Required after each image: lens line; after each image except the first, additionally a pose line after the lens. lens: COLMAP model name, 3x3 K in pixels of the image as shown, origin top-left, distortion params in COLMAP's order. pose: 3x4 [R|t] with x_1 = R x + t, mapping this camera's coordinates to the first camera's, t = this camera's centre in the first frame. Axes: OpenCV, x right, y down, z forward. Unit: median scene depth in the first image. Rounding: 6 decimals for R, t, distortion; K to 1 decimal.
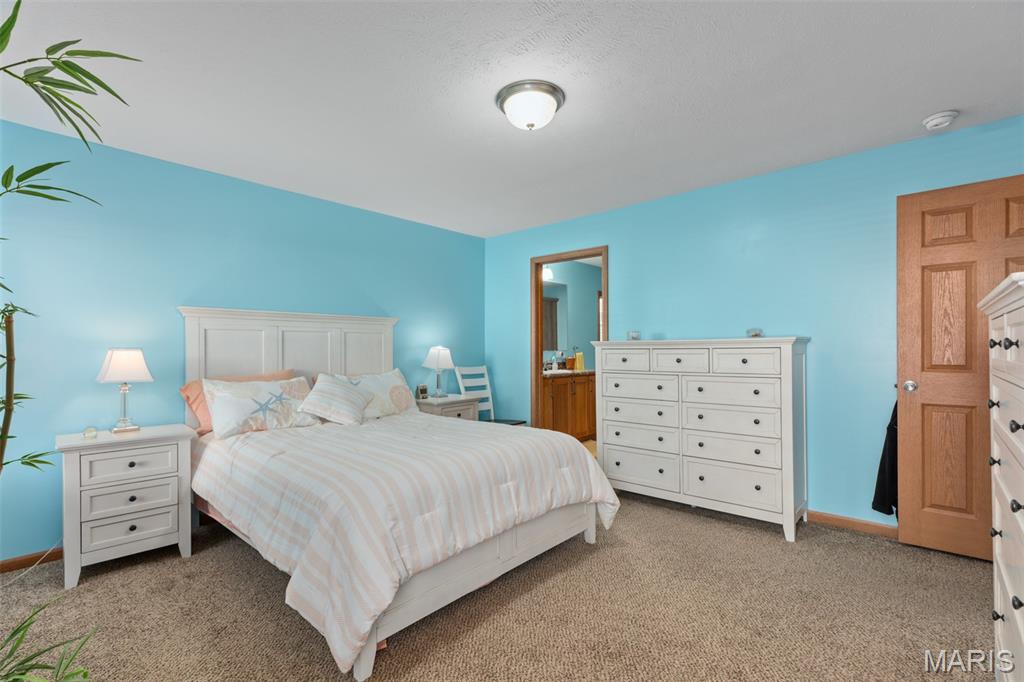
lens RADIAL K [[467.6, 0, 504.3], [0, 467.6, 342.4], [0, 0, 1]] dist [0.003385, 0.000240]
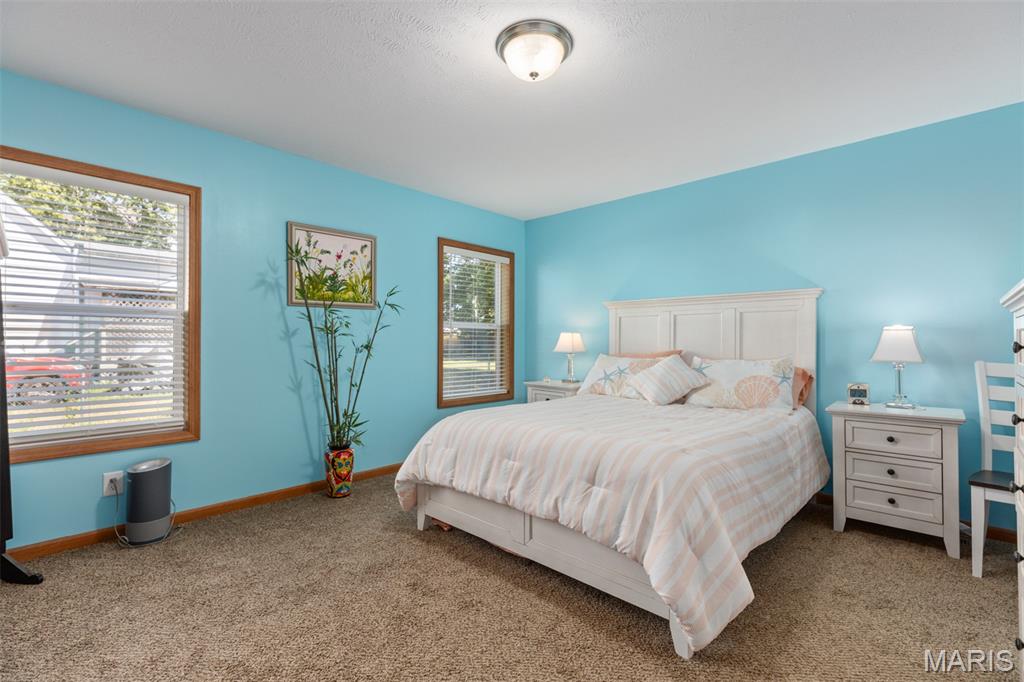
lens RADIAL K [[450.5, 0, 504.9], [0, 450.5, 329.0], [0, 0, 1]] dist [0.001069, 0.000040]
pose [[-0.041671, -0.001613, -0.999130, 0.614657], [0.030169, 0.999541, -0.002872, 0.000189], [0.998676, -0.030263, -0.041604, 0.639848]]
